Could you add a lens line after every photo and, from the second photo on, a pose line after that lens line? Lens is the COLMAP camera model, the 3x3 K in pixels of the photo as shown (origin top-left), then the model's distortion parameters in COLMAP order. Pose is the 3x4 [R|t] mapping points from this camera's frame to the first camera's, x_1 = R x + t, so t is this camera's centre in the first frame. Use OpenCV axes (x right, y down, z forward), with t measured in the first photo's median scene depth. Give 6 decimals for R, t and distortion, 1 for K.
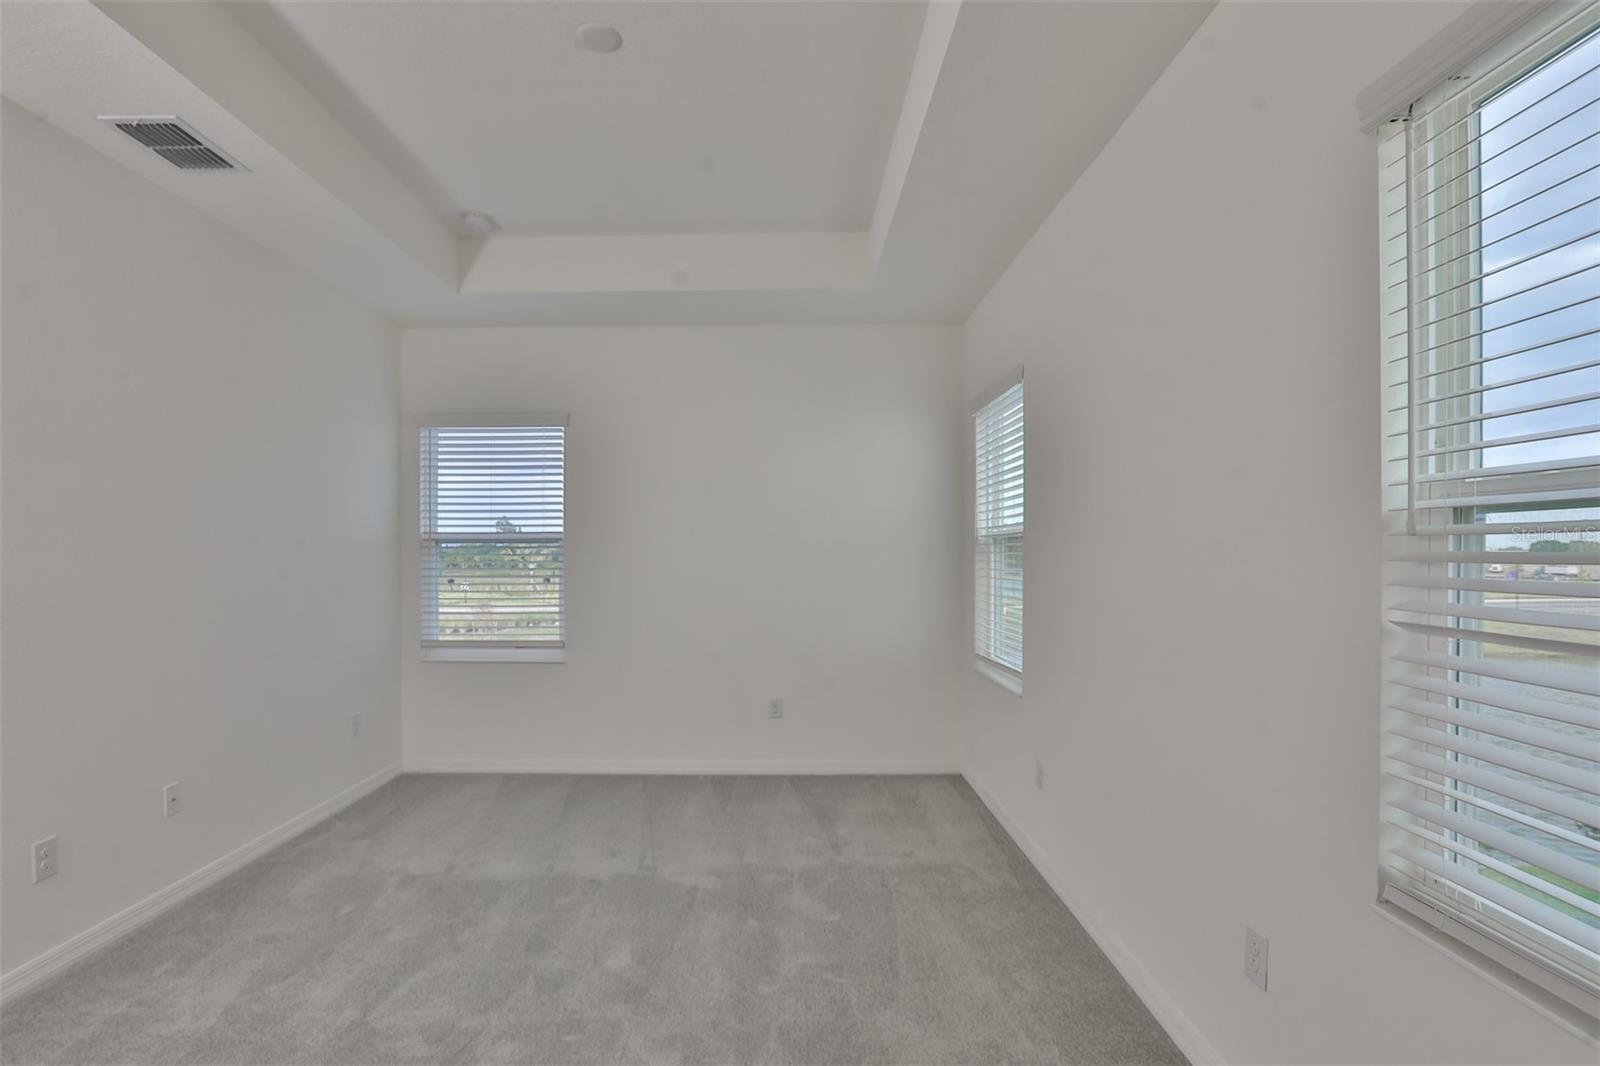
lens RADIAL K [[775.5, 0, 785.6], [0, 775.5, 543.1], [0, 0, 1]] dist [-0.048765, 0.012164]
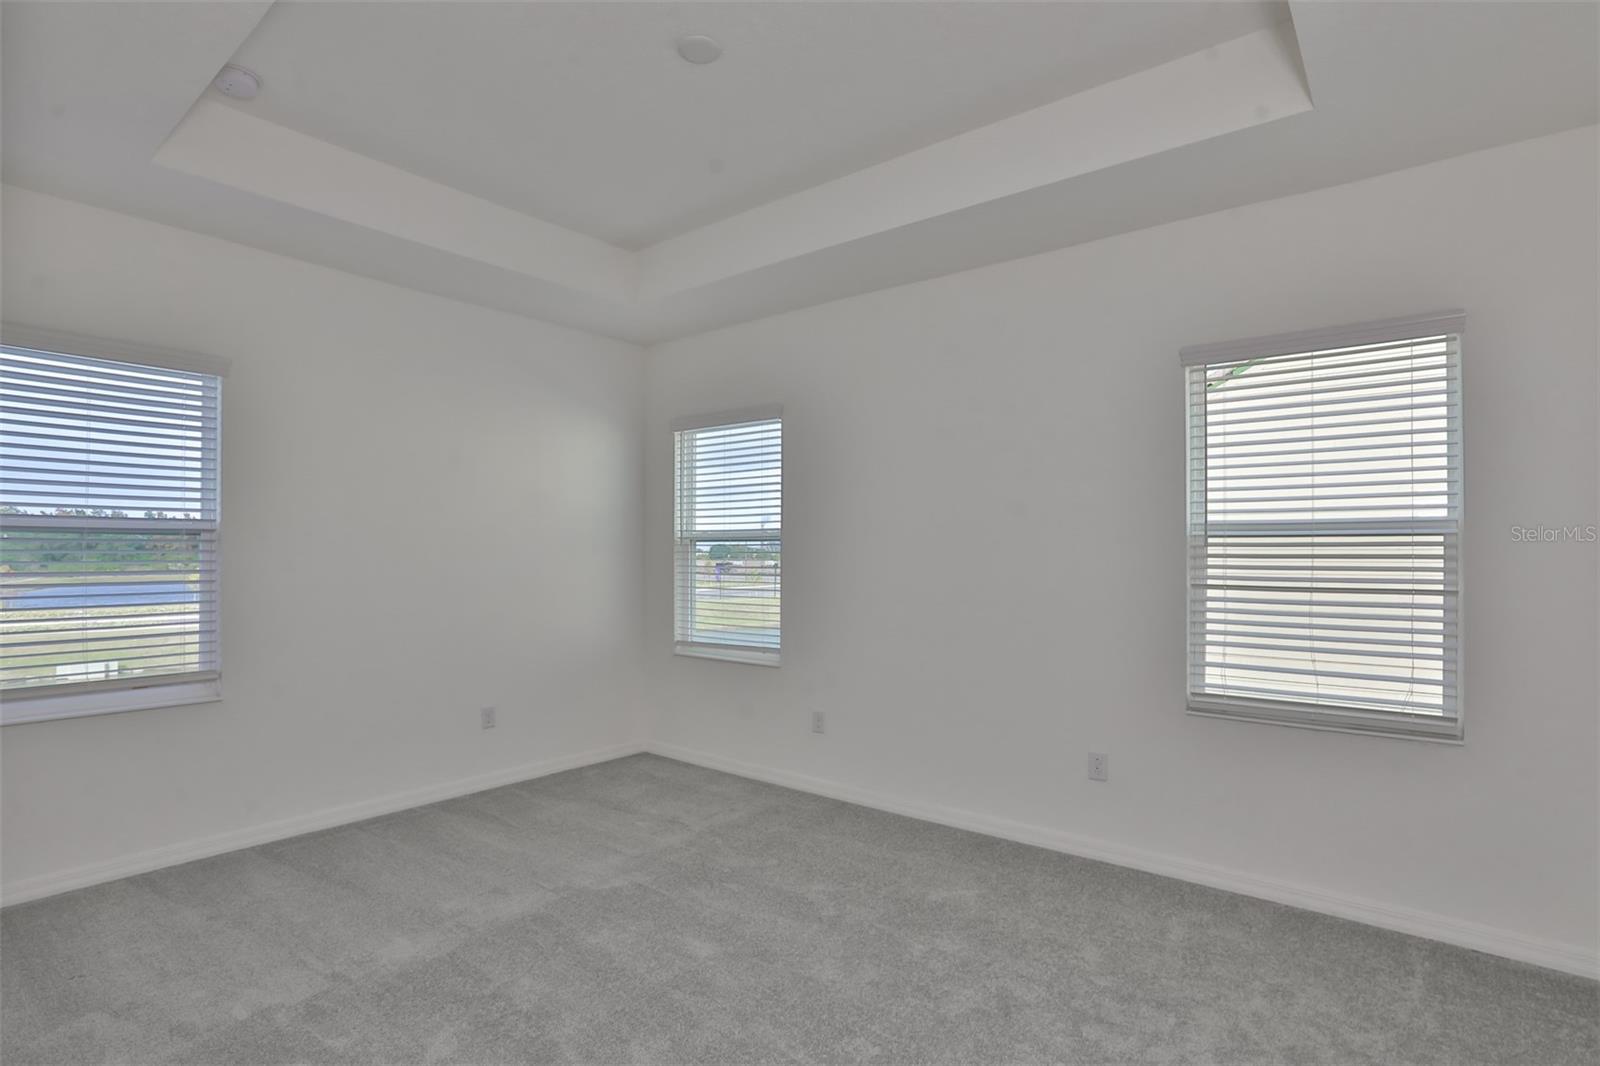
lens RADIAL K [[775.5, 0, 789.9], [0, 775.5, 532.5], [0, 0, 1]] dist [-0.048765, 0.012164]
pose [[0.632619, 0.023732, 0.774099, -0.728649], [-0.014627, 0.999718, -0.018696, 0.003059], [-0.774325, 0.000505, 0.632788, 0.195505]]
